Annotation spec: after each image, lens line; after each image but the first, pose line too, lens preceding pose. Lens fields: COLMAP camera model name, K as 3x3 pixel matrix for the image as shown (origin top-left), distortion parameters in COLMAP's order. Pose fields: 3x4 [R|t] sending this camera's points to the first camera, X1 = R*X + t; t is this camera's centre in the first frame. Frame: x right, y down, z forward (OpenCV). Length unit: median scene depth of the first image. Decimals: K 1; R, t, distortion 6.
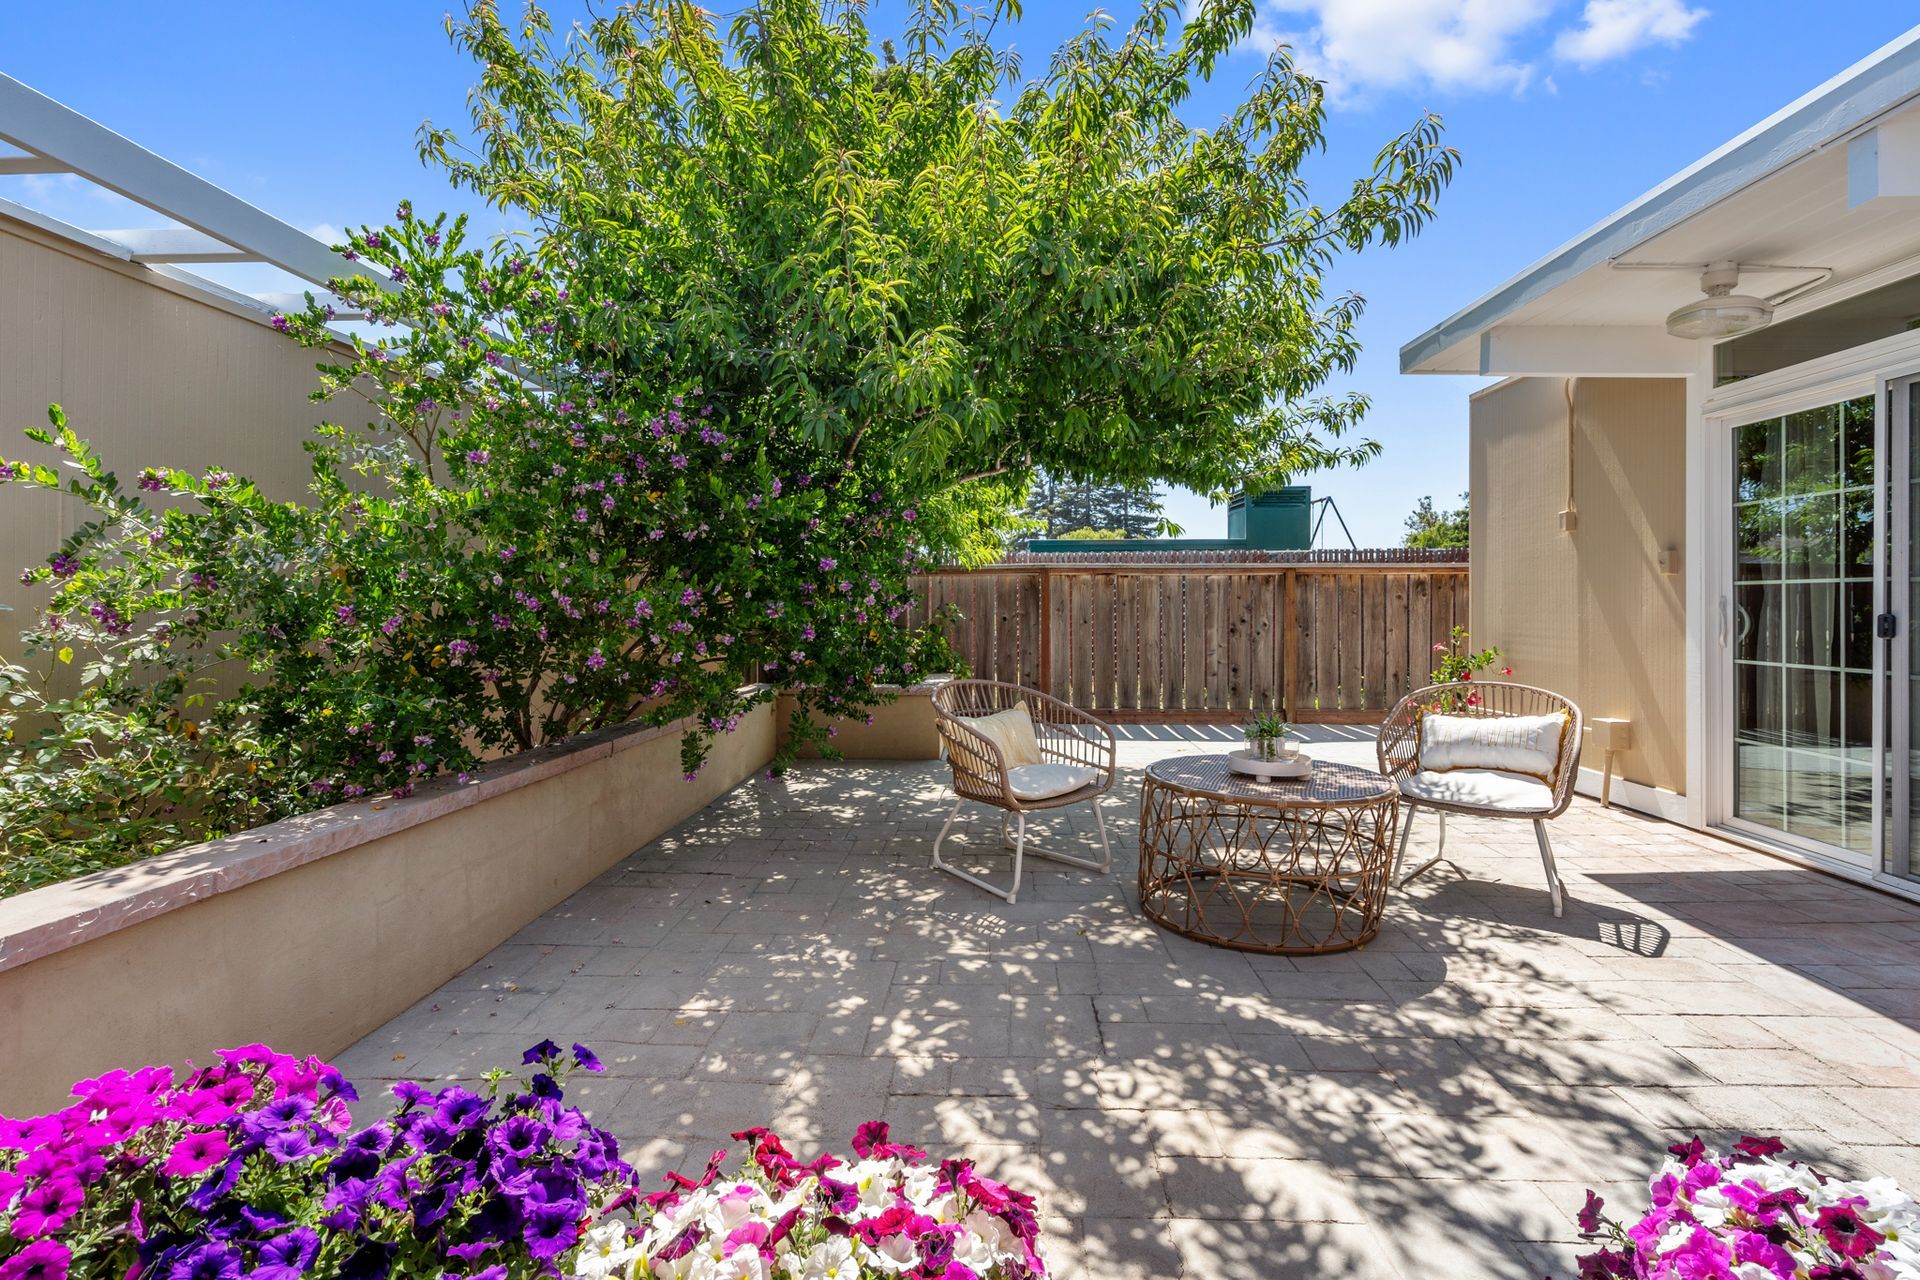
lens RADIAL K [[872.8, 0, 962.5], [0, 872.8, 603.4], [0, 0, 1]] dist [-0.005003, 0.000449]
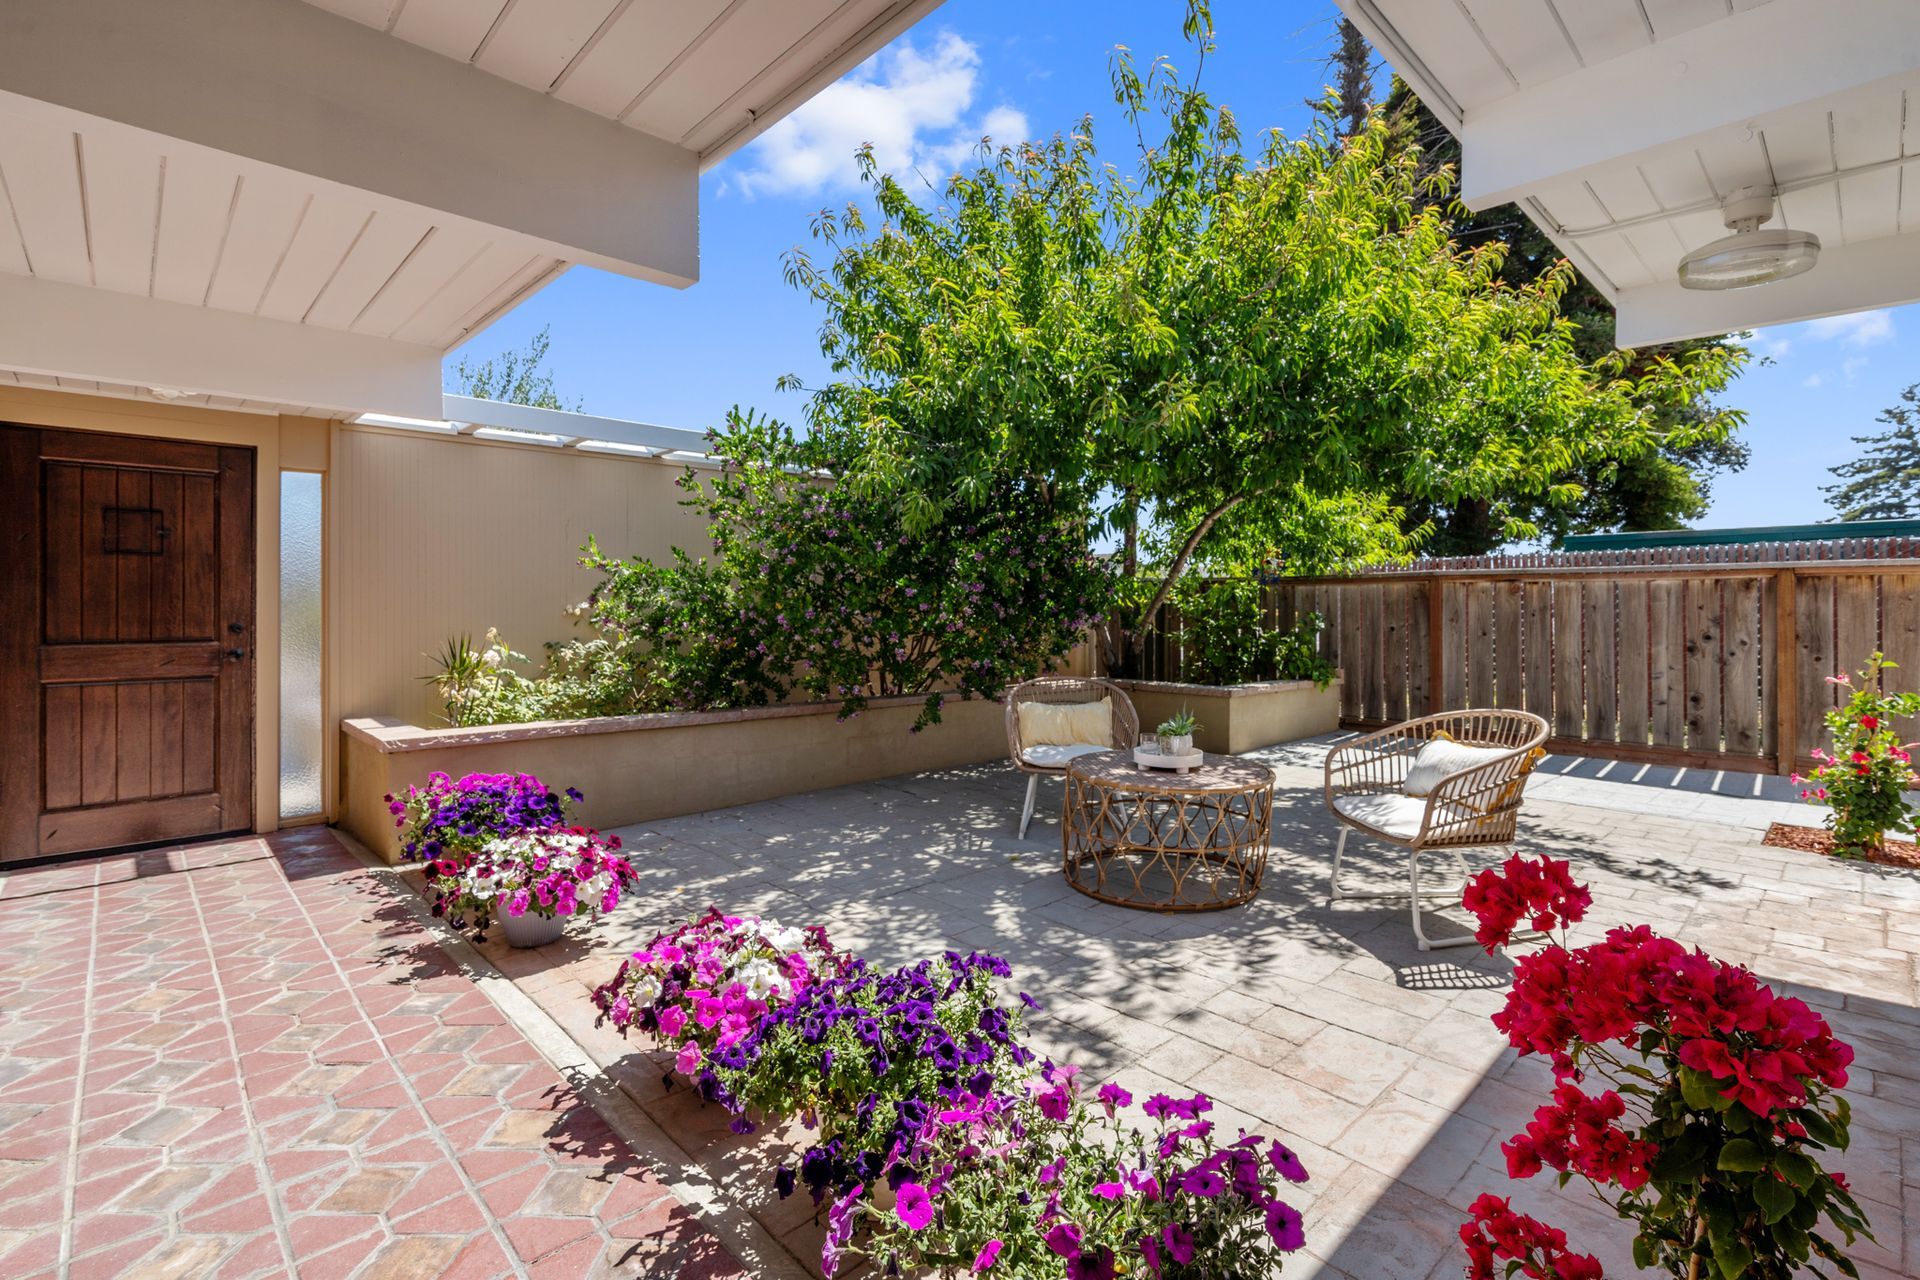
lens RADIAL K [[872.8, 0, 975.6], [0, 872.8, 598.3], [0, 0, 1]] dist [-0.005003, 0.000449]
pose [[0.731833, -0.004555, -0.681469, 1.075749], [-0.000967, 0.999970, -0.007722, -0.024183], [0.681483, 0.006310, 0.731806, -0.050993]]
